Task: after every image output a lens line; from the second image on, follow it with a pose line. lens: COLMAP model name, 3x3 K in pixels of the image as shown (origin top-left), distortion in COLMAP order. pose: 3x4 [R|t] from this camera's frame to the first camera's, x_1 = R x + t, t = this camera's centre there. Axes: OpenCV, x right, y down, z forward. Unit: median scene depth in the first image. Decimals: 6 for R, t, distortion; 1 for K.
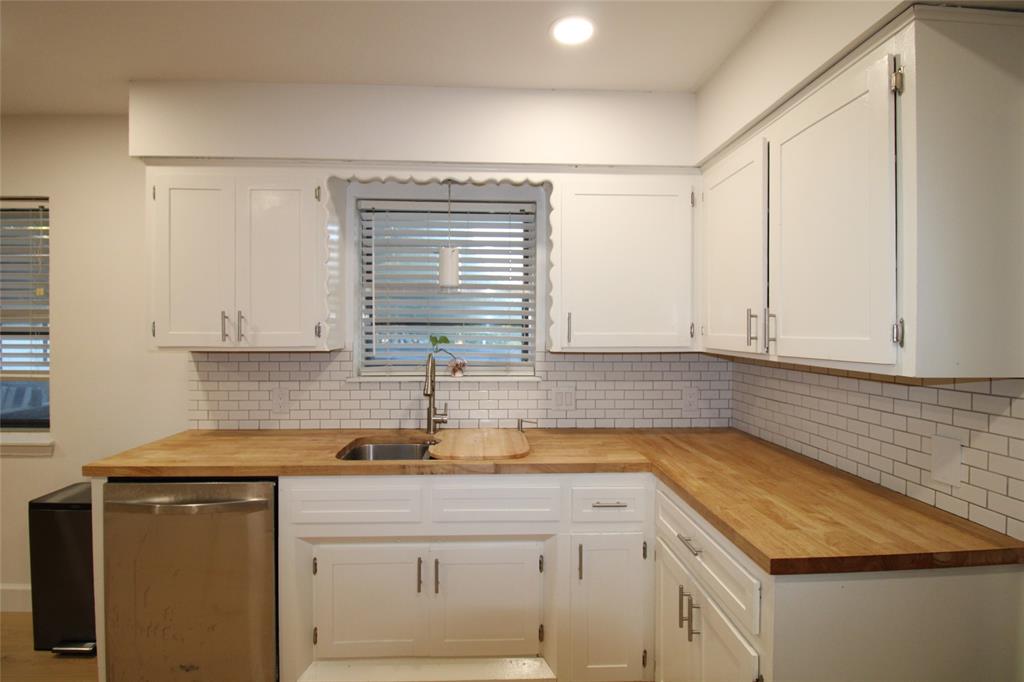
lens RADIAL K [[478.2, 0, 510.9], [0, 478.2, 334.6], [0, 0, 1]] dist [-0.002418, -0.009865]
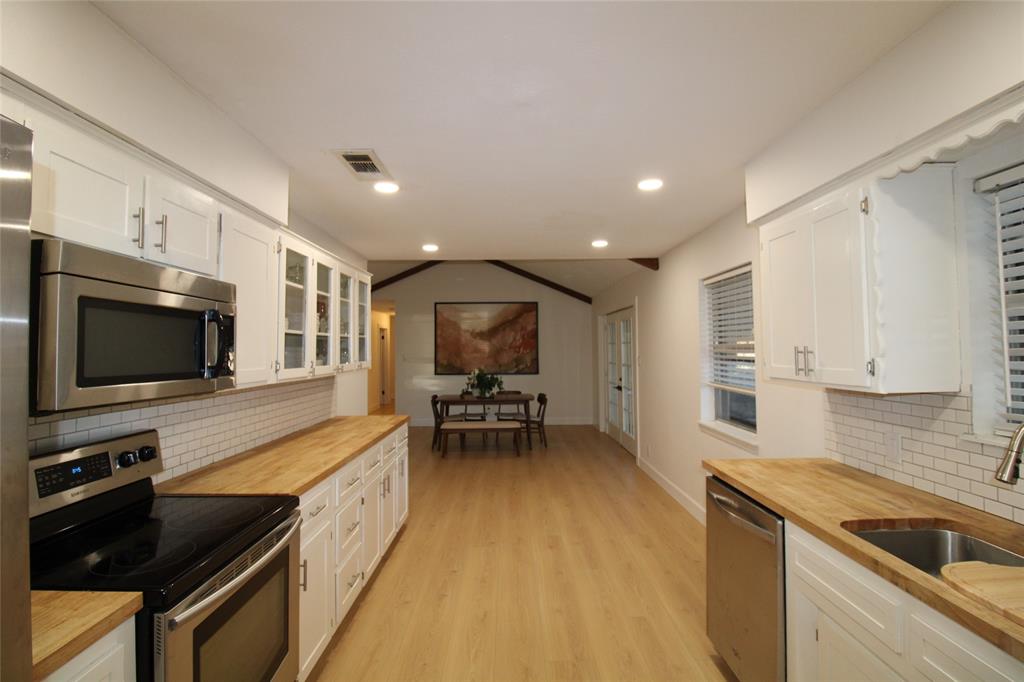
lens RADIAL K [[478.2, 0, 510.9], [0, 478.2, 334.6], [0, 0, 1]] dist [-0.002418, -0.009865]
pose [[-0.038748, -0.033276, -0.998695, 0.449981], [0.001515, 0.999442, -0.033360, -0.040094], [0.999248, -0.002806, -0.038676, 0.401345]]
